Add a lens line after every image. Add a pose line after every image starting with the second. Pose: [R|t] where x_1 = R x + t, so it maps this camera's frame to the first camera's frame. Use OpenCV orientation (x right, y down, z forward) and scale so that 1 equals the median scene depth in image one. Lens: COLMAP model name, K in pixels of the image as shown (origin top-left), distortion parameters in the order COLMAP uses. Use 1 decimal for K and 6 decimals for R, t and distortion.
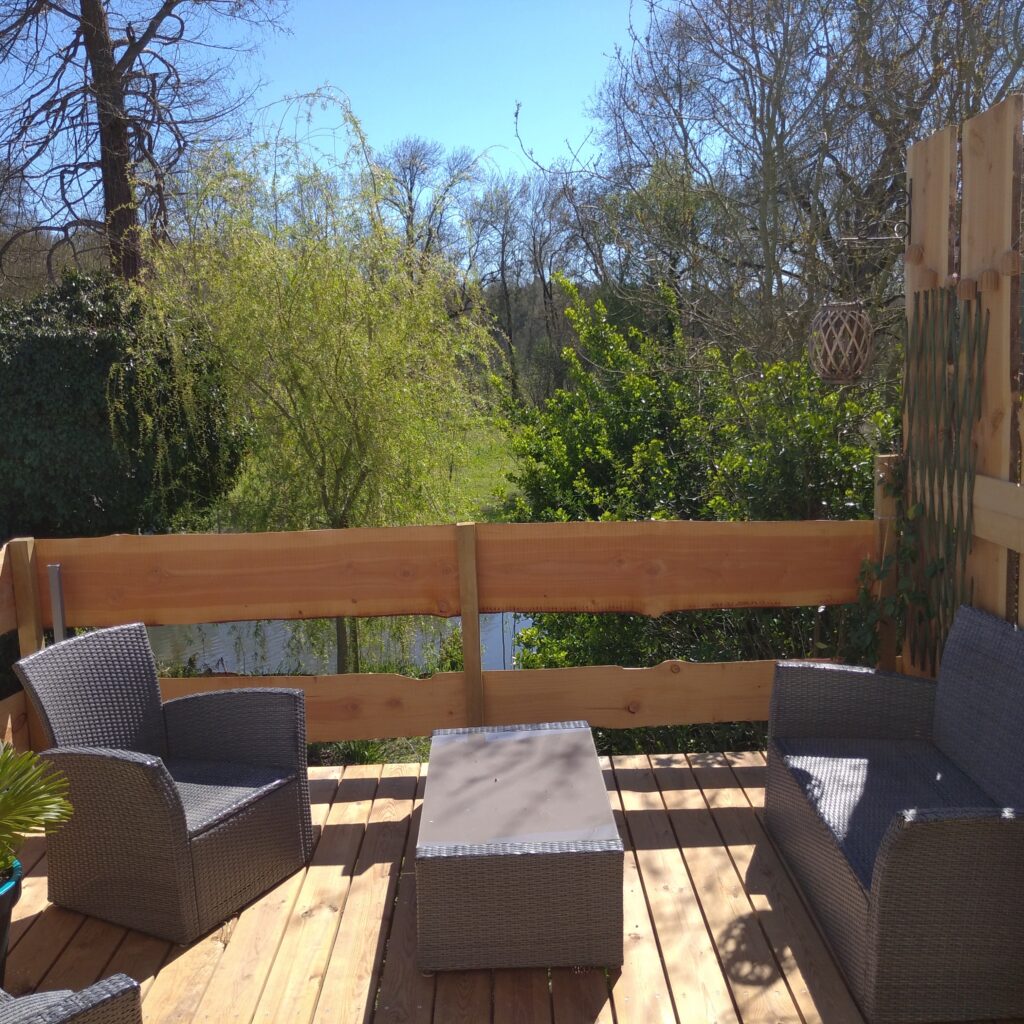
lens RADIAL K [[1136.2, 0, 512.0], [0, 1136.2, 512.0], [0, 0, 1]] dist [0.012041, 0.052471]
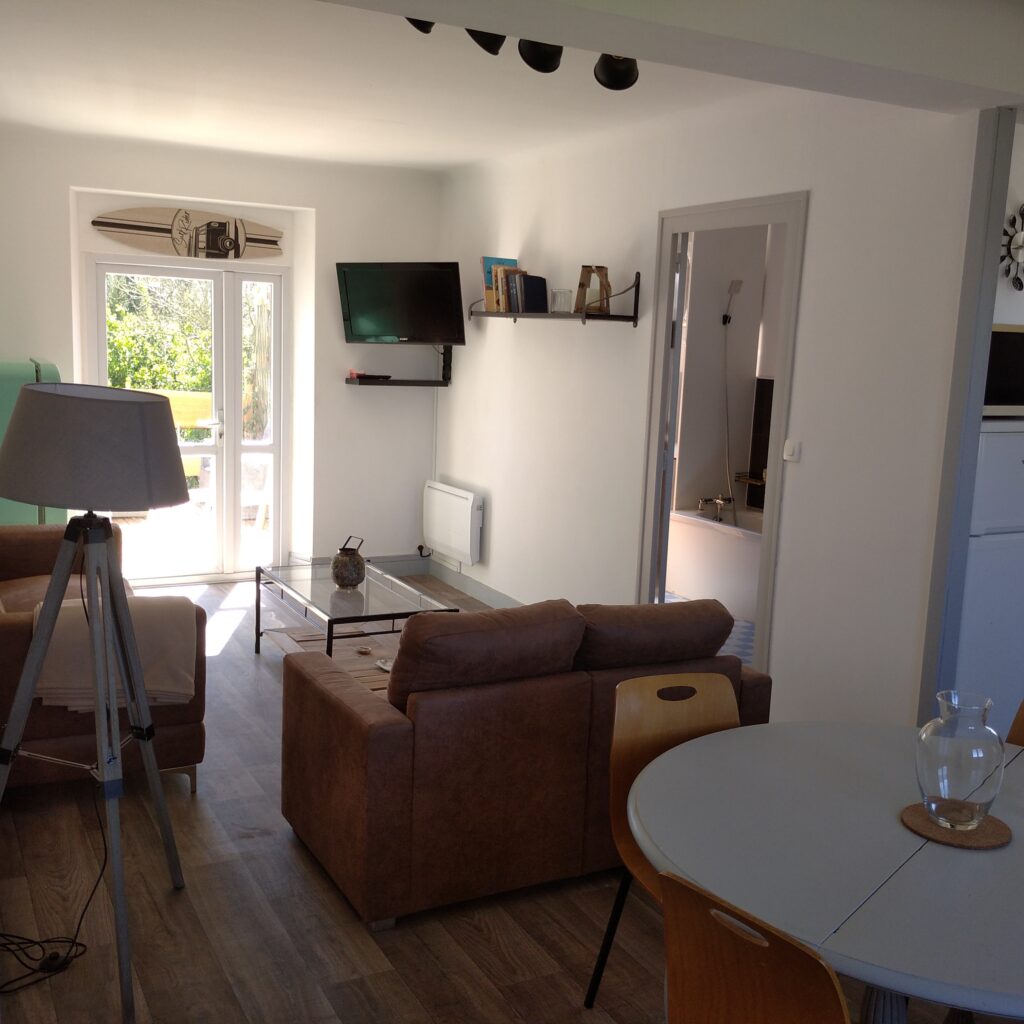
lens RADIAL K [[1136.2, 0, 512.0], [0, 1136.2, 512.0], [0, 0, 1]] dist [0.012041, 0.052471]
pose [[0.894422, -0.007093, 0.447169, -0.111292], [0.002180, 0.999931, 0.011501, 0.101005], [-0.447220, -0.009312, 0.894376, -0.620429]]
